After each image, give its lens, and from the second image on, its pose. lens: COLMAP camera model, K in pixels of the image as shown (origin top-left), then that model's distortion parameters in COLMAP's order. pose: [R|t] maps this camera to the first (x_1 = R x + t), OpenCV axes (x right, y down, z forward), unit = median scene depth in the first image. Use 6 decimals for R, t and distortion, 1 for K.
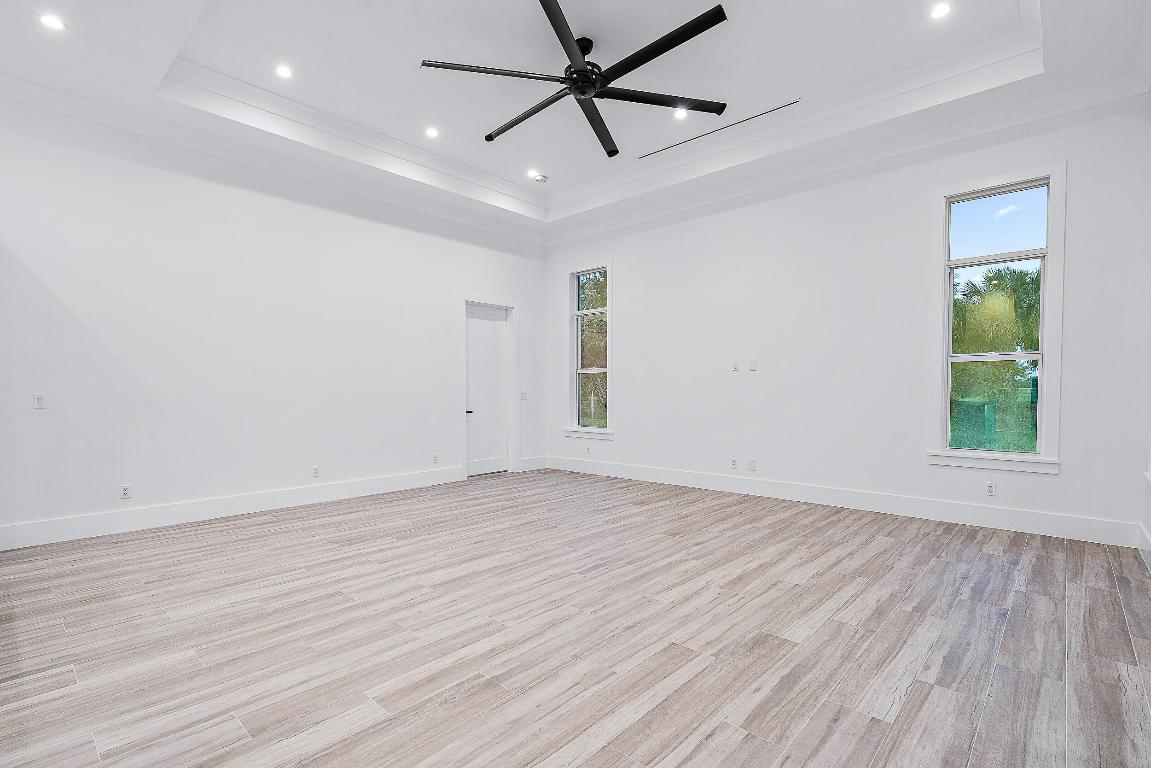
lens RADIAL K [[528.2, 0, 584.8], [0, 528.2, 401.9], [0, 0, 1]] dist [0.003236, 0.000395]
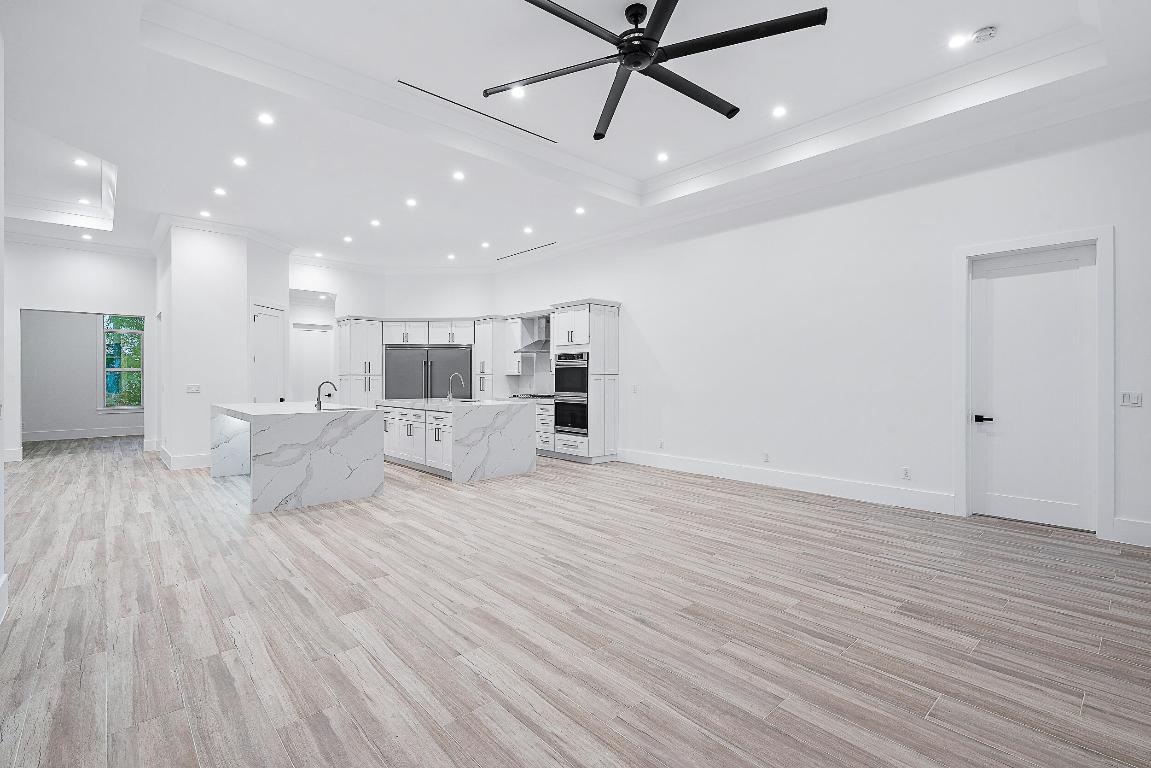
lens RADIAL K [[528.2, 0, 571.9], [0, 528.2, 379.7], [0, 0, 1]] dist [0.003236, 0.000395]
pose [[-0.107641, 0.005812, -0.994173, 1.002012], [-0.022455, 0.999714, 0.008276, -0.049498], [0.993936, 0.023215, -0.107480, 1.091366]]
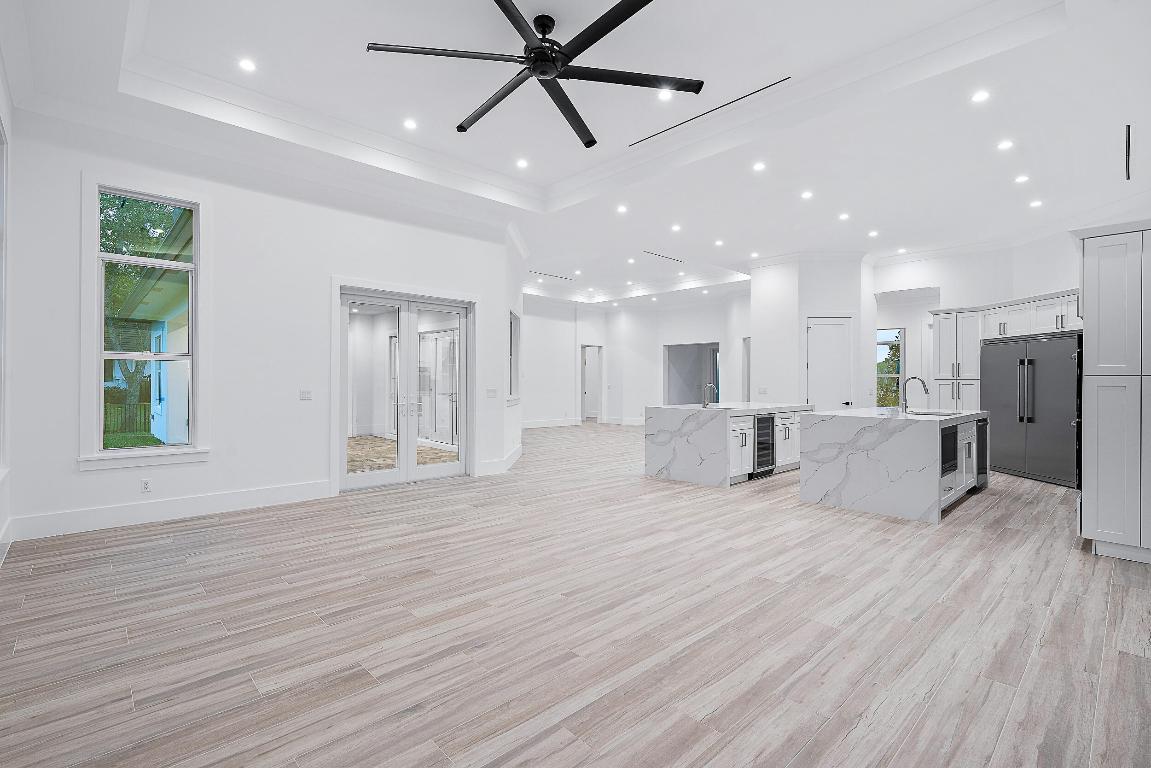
lens RADIAL K [[528.2, 0, 572.9], [0, 528.2, 382.0], [0, 0, 1]] dist [0.003236, 0.000395]
pose [[-0.995325, -0.002686, 0.096544, -0.160850], [-0.000461, 0.999734, 0.023061, -0.066450], [-0.096580, 0.022909, -0.995062, 2.109042]]
